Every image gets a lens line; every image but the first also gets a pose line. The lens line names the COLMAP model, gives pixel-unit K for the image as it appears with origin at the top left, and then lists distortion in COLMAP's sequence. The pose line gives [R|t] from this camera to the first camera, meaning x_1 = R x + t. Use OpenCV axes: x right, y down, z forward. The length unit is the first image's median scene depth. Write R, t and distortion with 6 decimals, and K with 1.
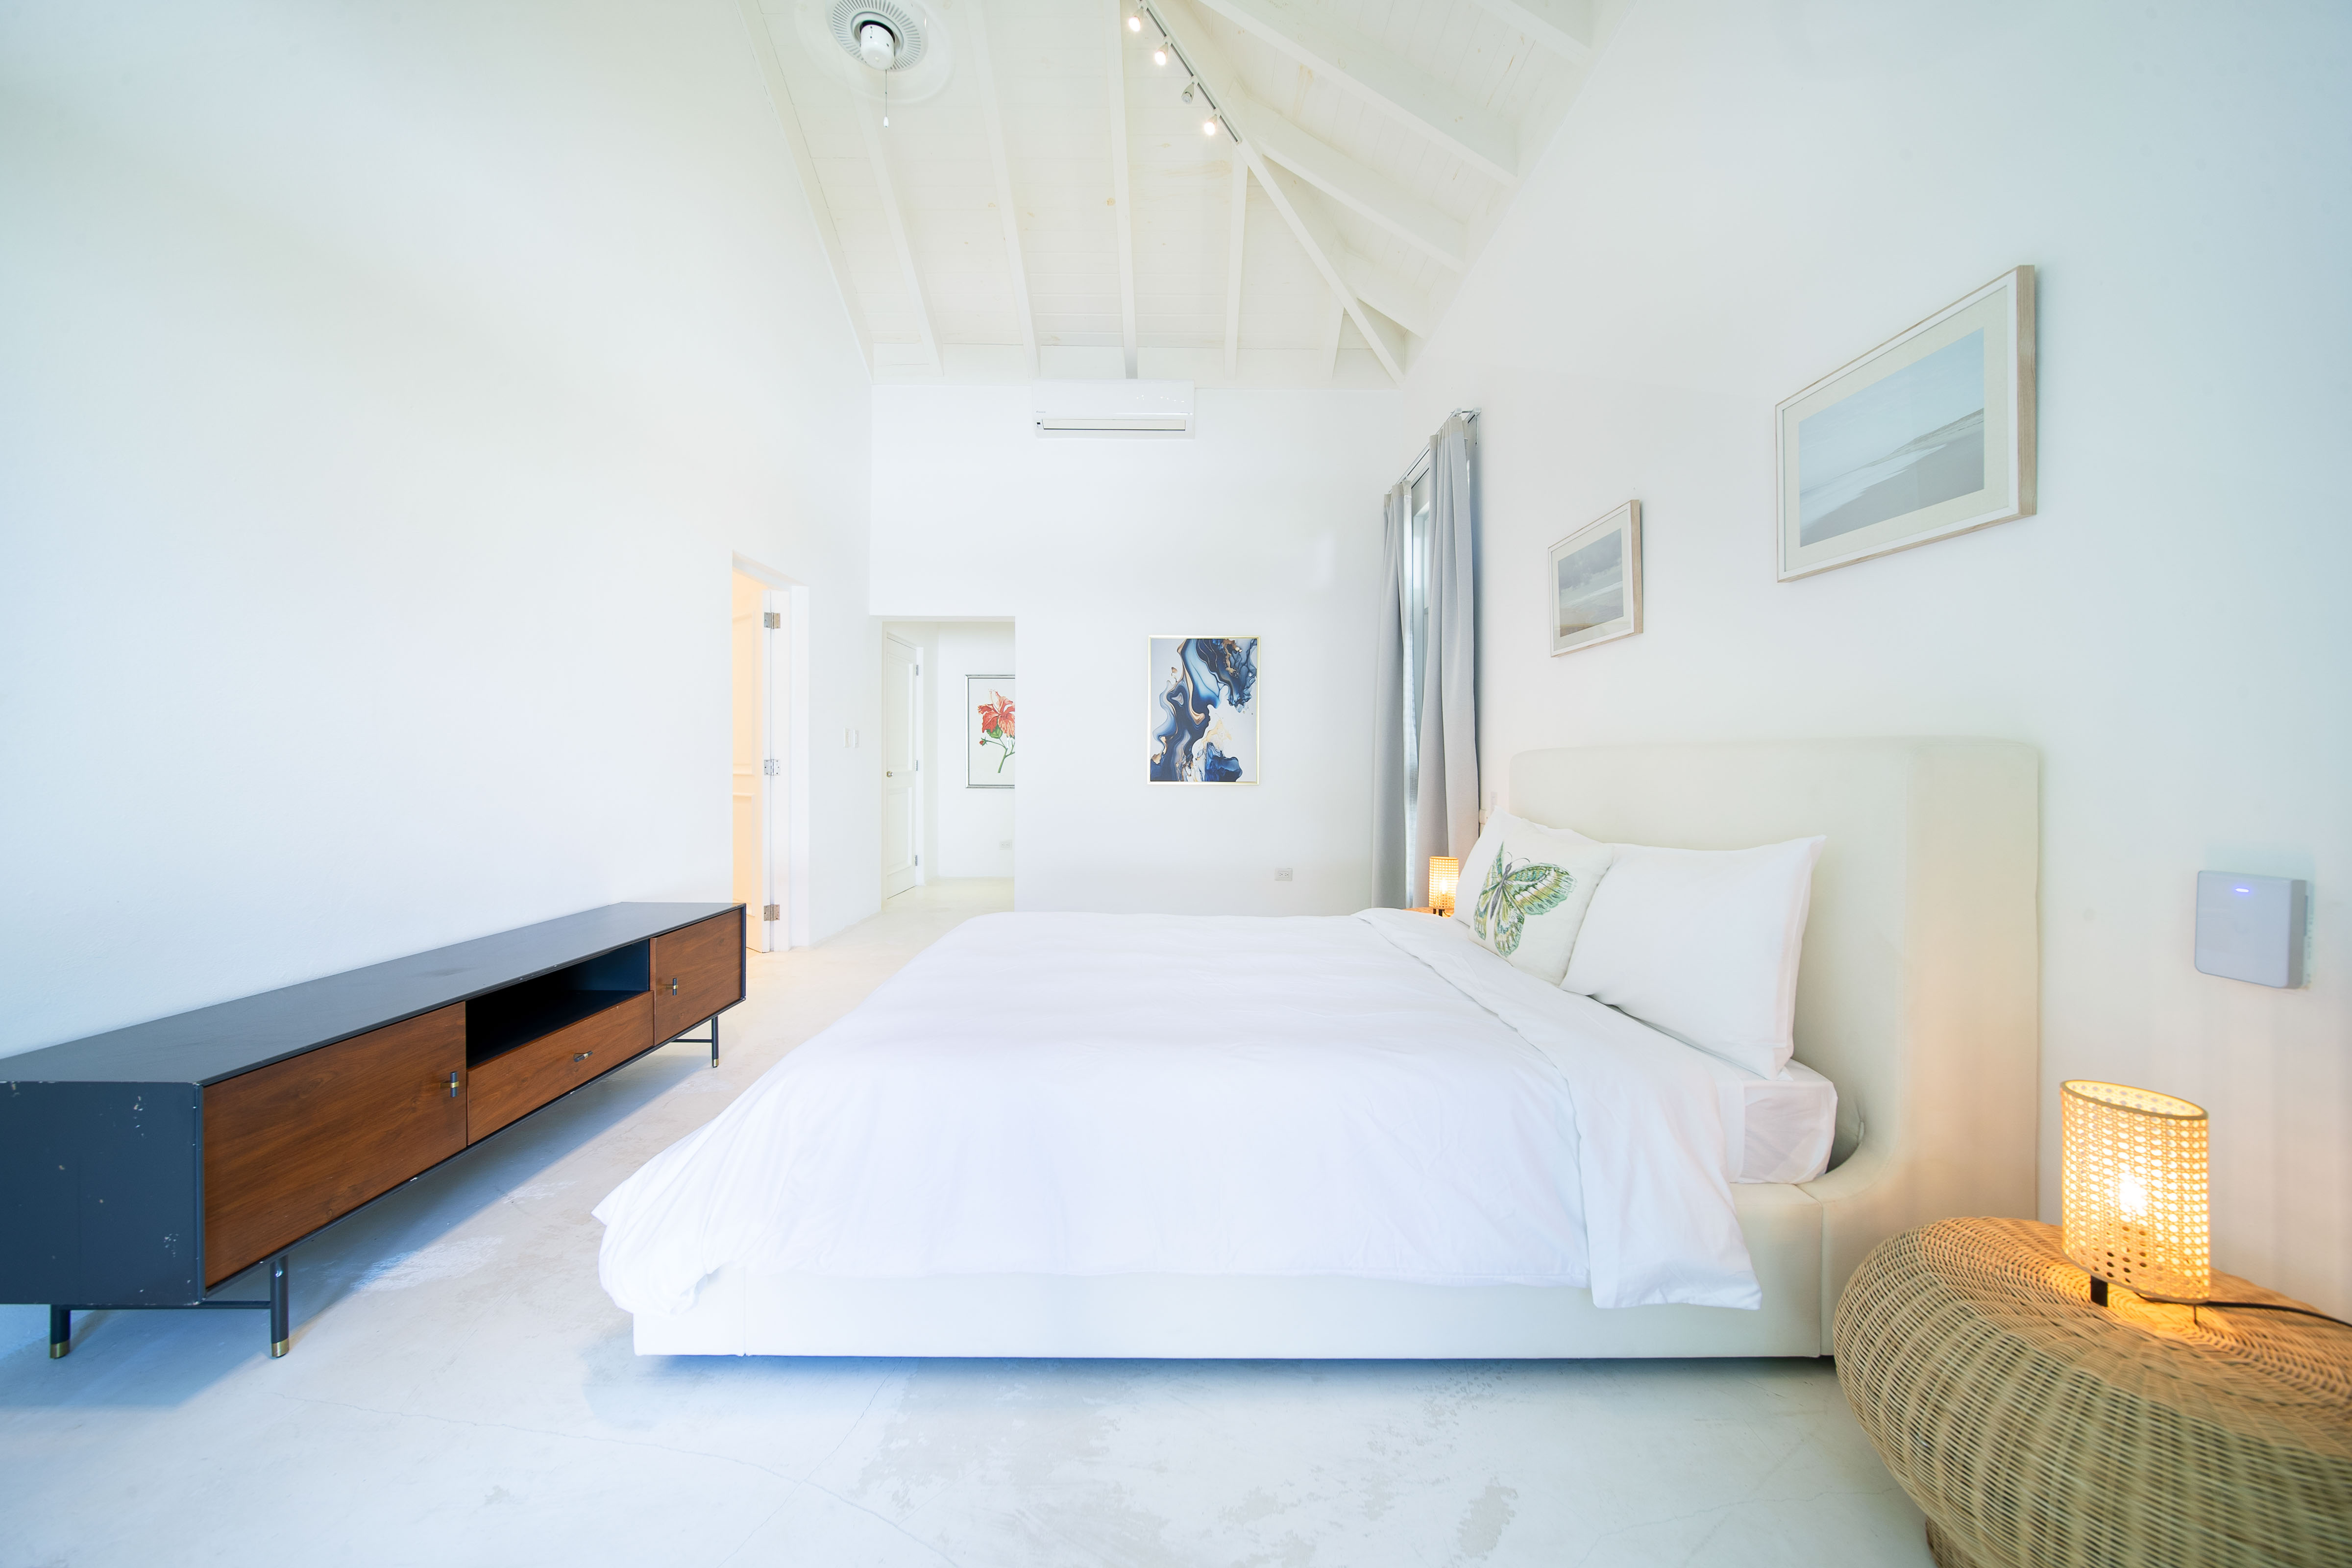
lens RADIAL K [[811.0, 0, 1185.0], [0, 811.0, 775.1], [0, 0, 1]] dist [-0.000479, -0.001286]
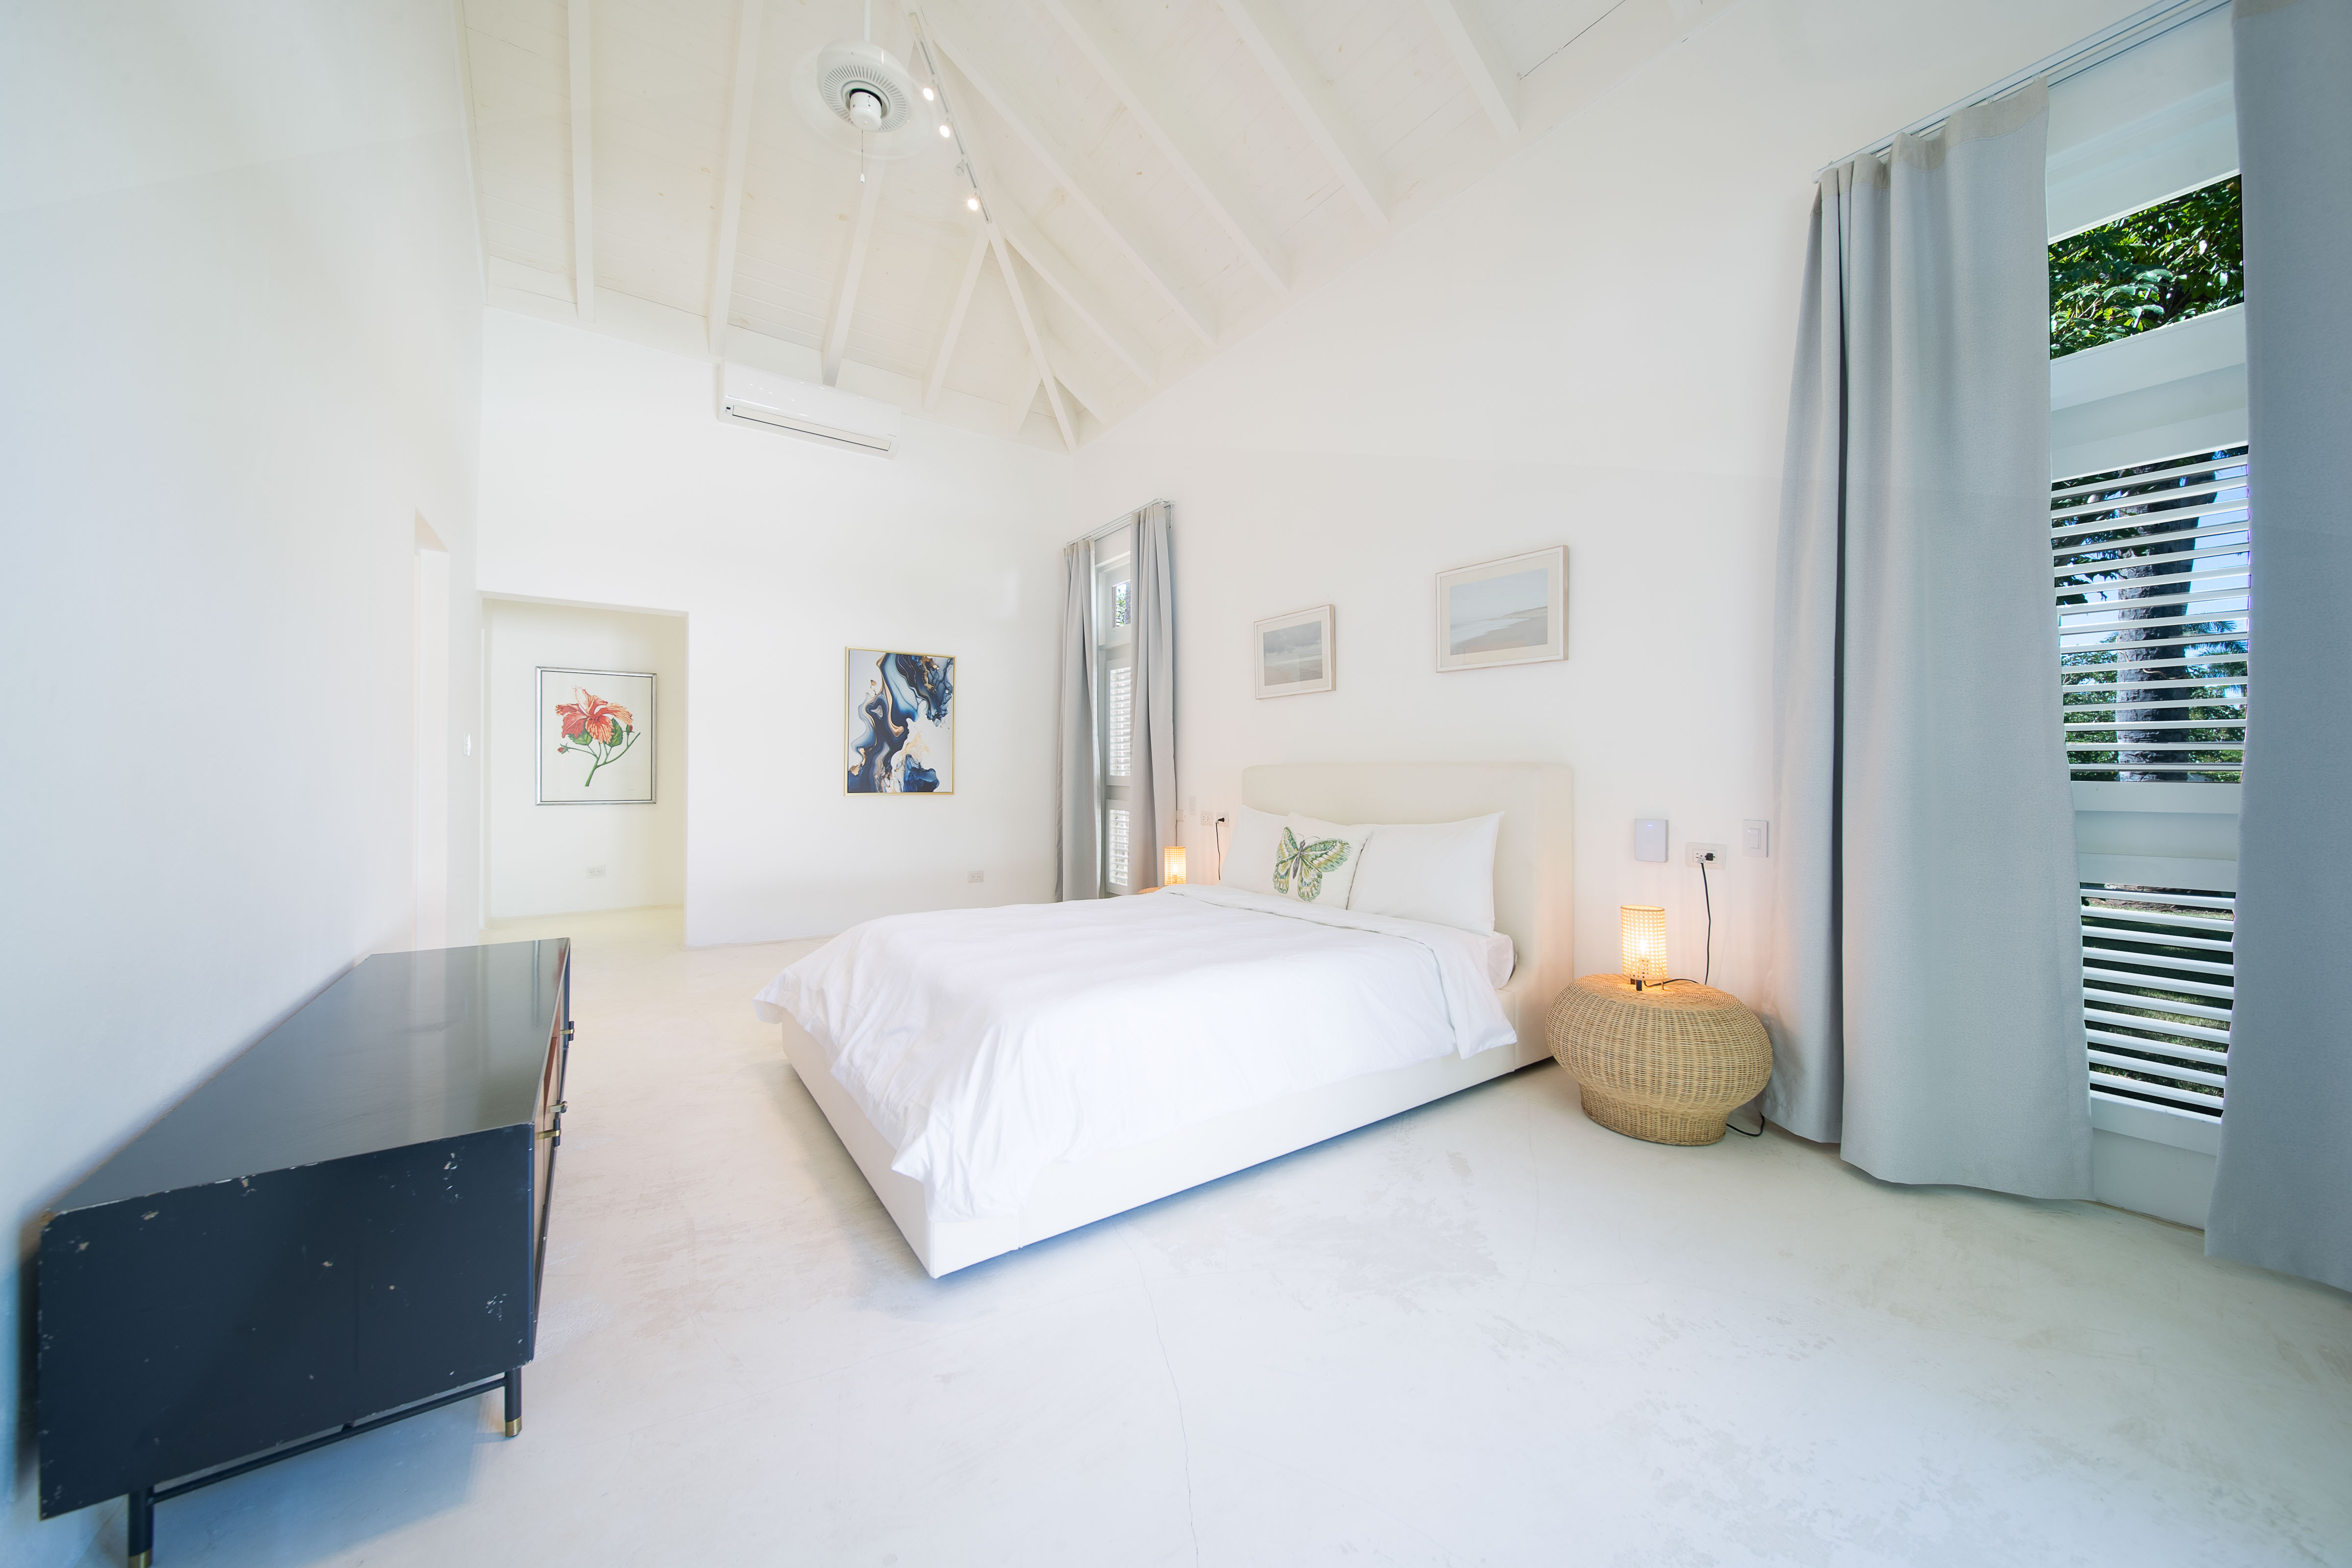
lens RADIAL K [[811.0, 0, 1184.0], [0, 811.0, 774.8], [0, 0, 1]] dist [-0.000479, -0.001286]
pose [[0.817995, -0.001926, 0.575222, -0.286567], [0.009583, 0.999901, -0.010279, -0.000518], [-0.575145, 0.013920, 0.817933, -0.050026]]
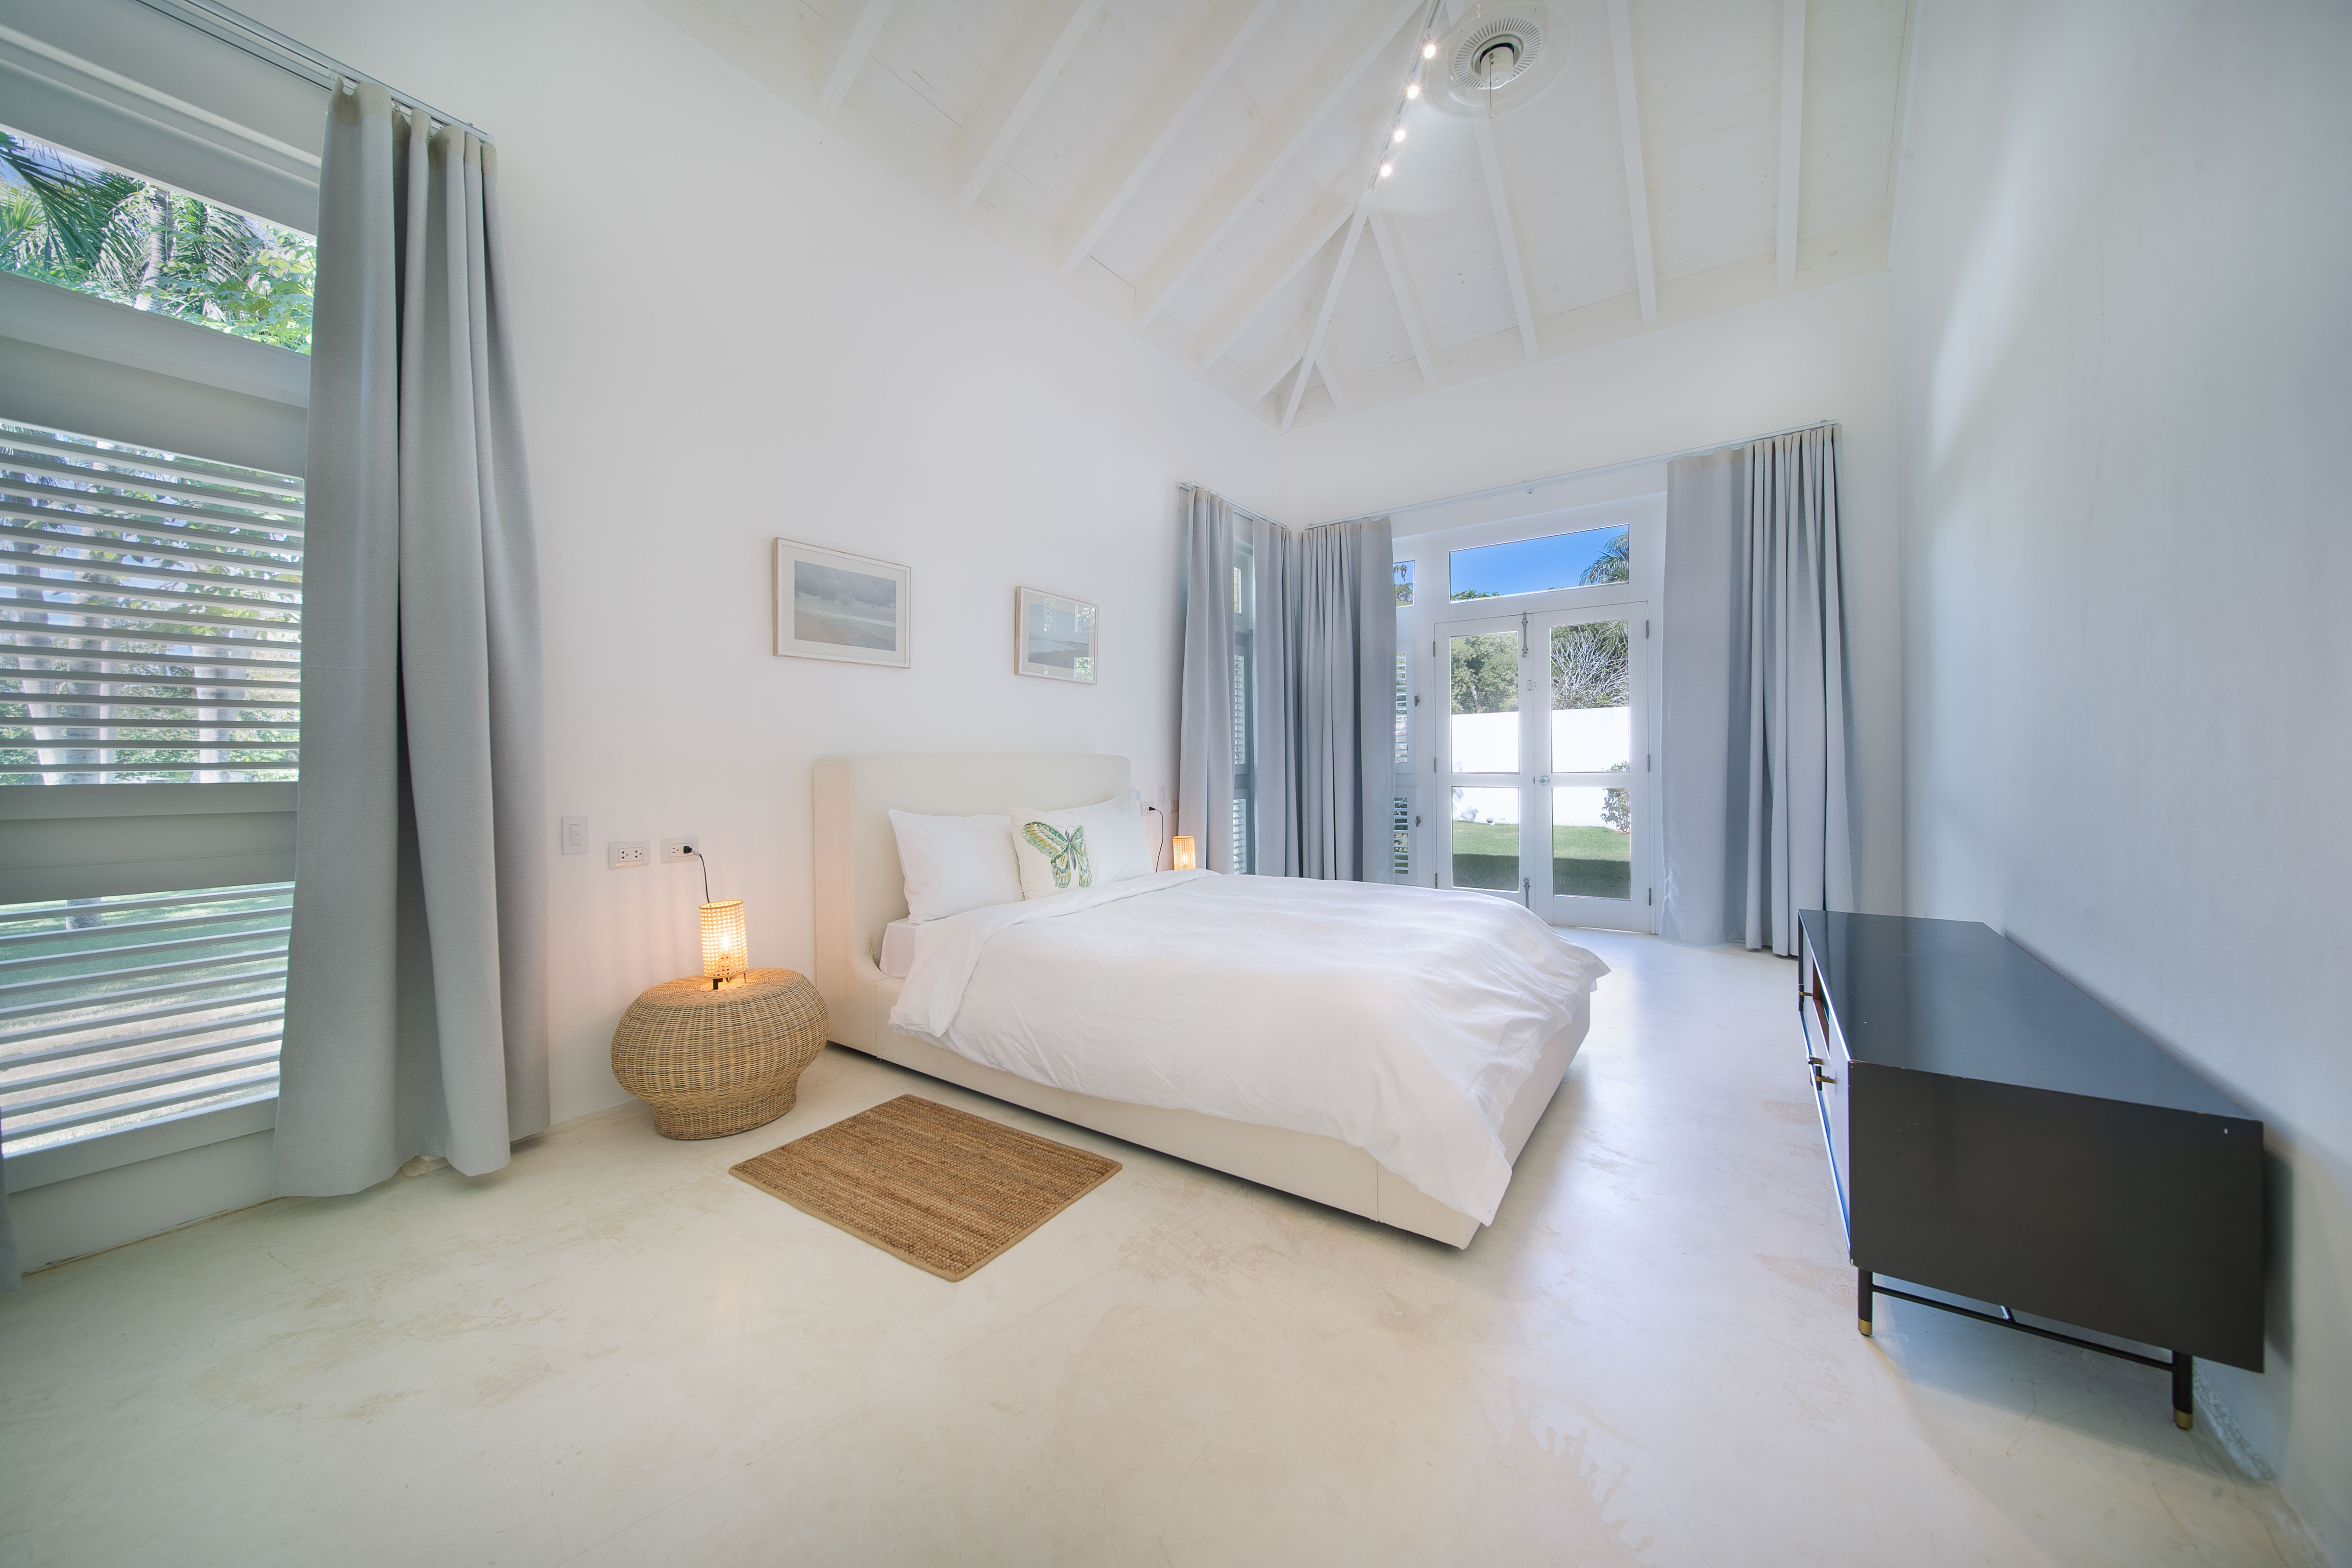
lens RADIAL K [[811.0, 0, 1180.8], [0, 811.0, 770.0], [0, 0, 1]] dist [-0.000479, -0.001286]
pose [[-0.810392, 0.004288, 0.585872, -0.289751], [0.020274, 0.999580, 0.020727, -0.014432], [-0.585537, 0.028675, -0.810139, 0.920177]]
